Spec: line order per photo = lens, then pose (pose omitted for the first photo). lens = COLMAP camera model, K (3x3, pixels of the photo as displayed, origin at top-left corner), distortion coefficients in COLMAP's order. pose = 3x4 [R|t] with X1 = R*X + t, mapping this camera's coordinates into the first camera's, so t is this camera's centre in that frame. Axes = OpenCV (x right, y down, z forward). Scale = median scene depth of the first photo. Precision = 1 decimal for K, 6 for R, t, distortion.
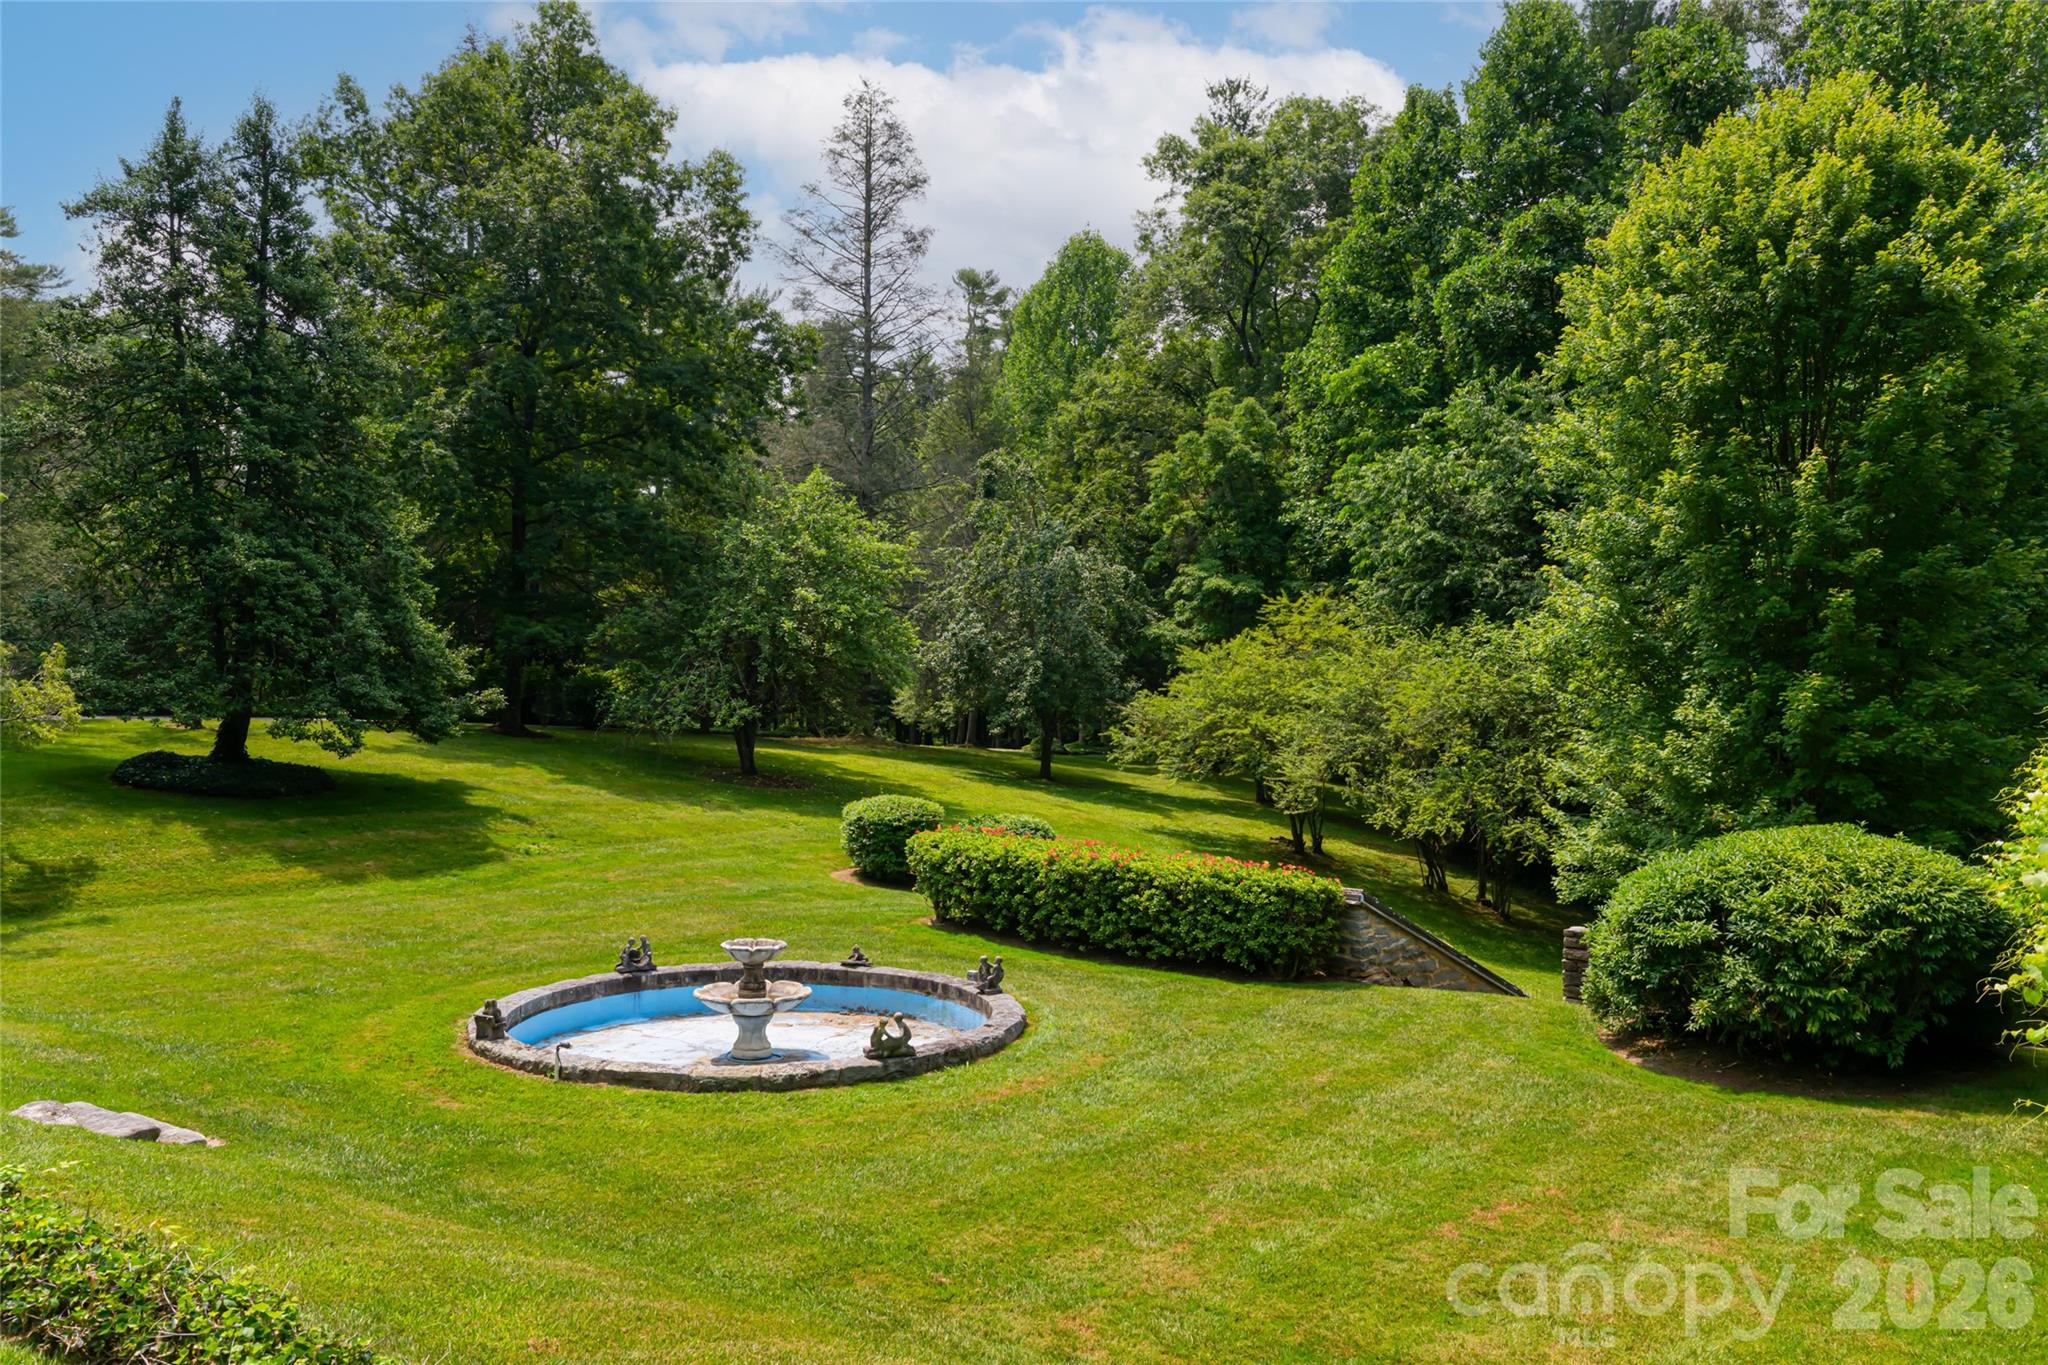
lens RADIAL K [[1579.5, 0, 1024.0], [0, 1579.5, 682.5], [0, 0, 1]] dist [-0.000266, 0.001098]
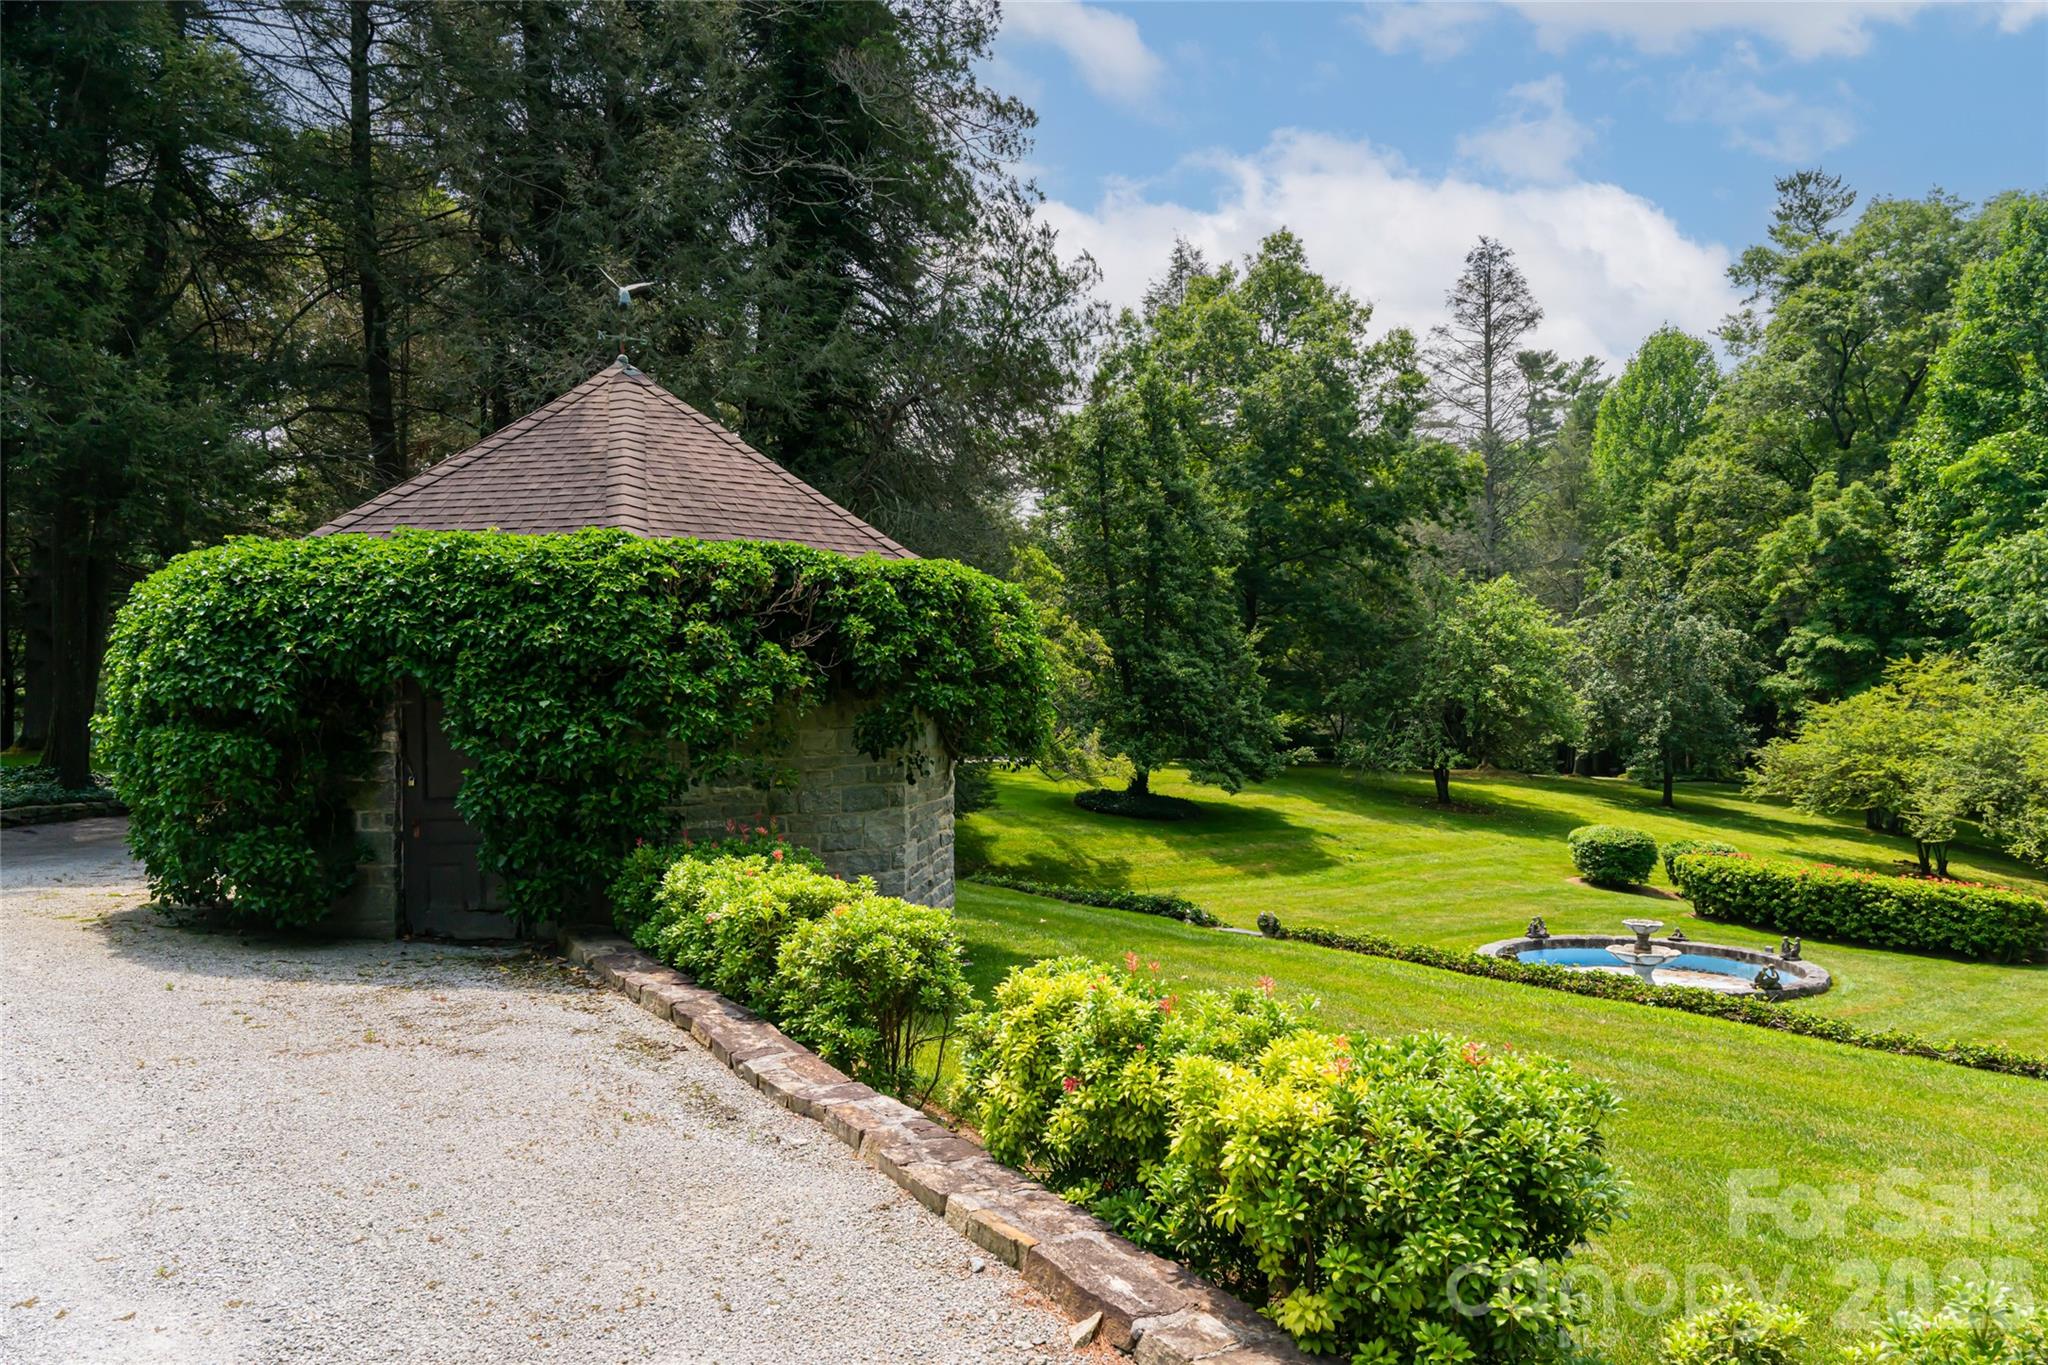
lens RADIAL K [[1398.5, 0, 1024.0], [0, 1398.5, 682.5], [0, 0, 1]] dist [0.005236, -0.000733]
pose [[0.937522, -0.018347, -0.347442, -0.089835], [0.012485, 0.999740, -0.019103, -0.023702], [0.347702, 0.013572, 0.937507, -0.214388]]
